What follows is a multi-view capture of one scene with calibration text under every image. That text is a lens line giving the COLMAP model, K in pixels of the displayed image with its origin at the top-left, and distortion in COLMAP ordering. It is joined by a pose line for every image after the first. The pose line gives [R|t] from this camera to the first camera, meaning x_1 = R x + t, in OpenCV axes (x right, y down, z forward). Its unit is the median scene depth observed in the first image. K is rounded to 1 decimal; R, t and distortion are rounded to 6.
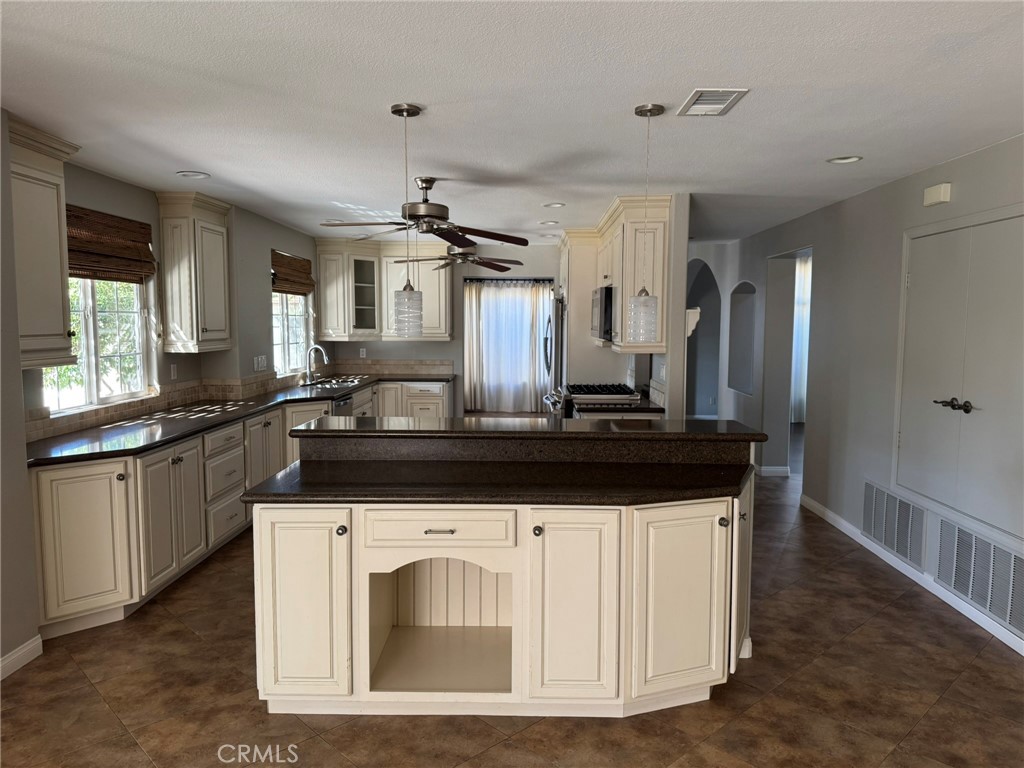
lens RADIAL K [[710.7, 0, 518.9], [0, 710.7, 387.8], [0, 0, 1]] dist [0.069126, -0.087825]
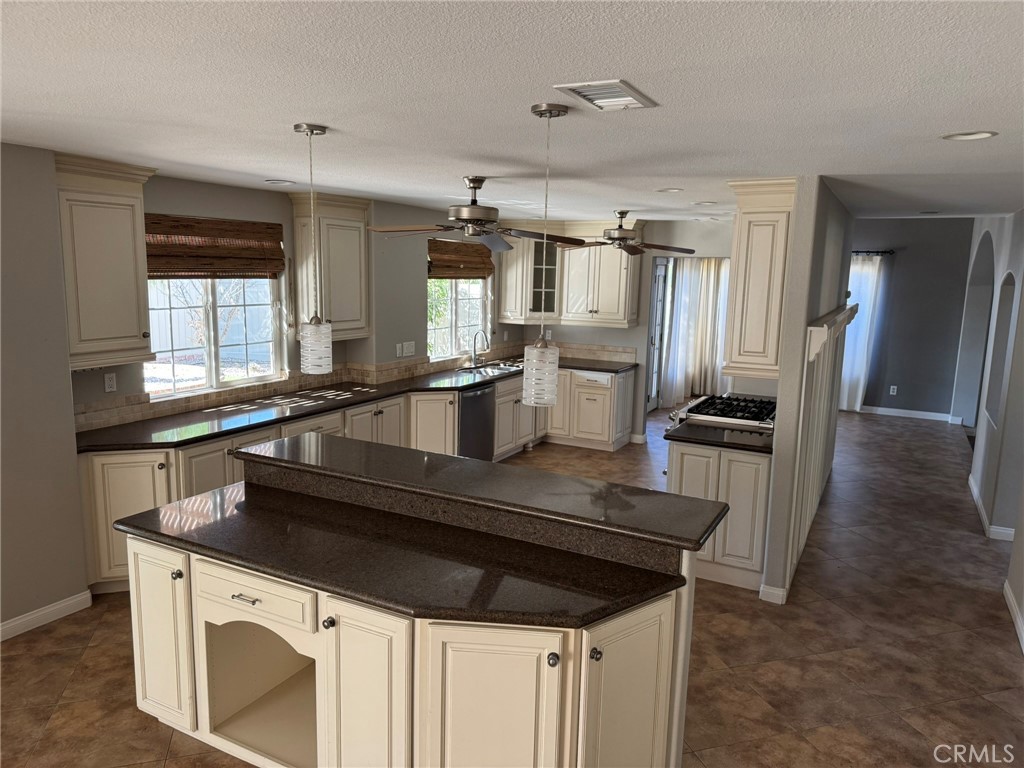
lens RADIAL K [[710.7, 0, 522.3], [0, 710.7, 385.5], [0, 0, 1]] dist [0.069126, -0.087825]
pose [[0.895787, 0.091234, -0.435019, 0.314128], [-0.064055, 0.994989, 0.076771, -0.090178], [0.439843, -0.040906, 0.897143, 0.170764]]
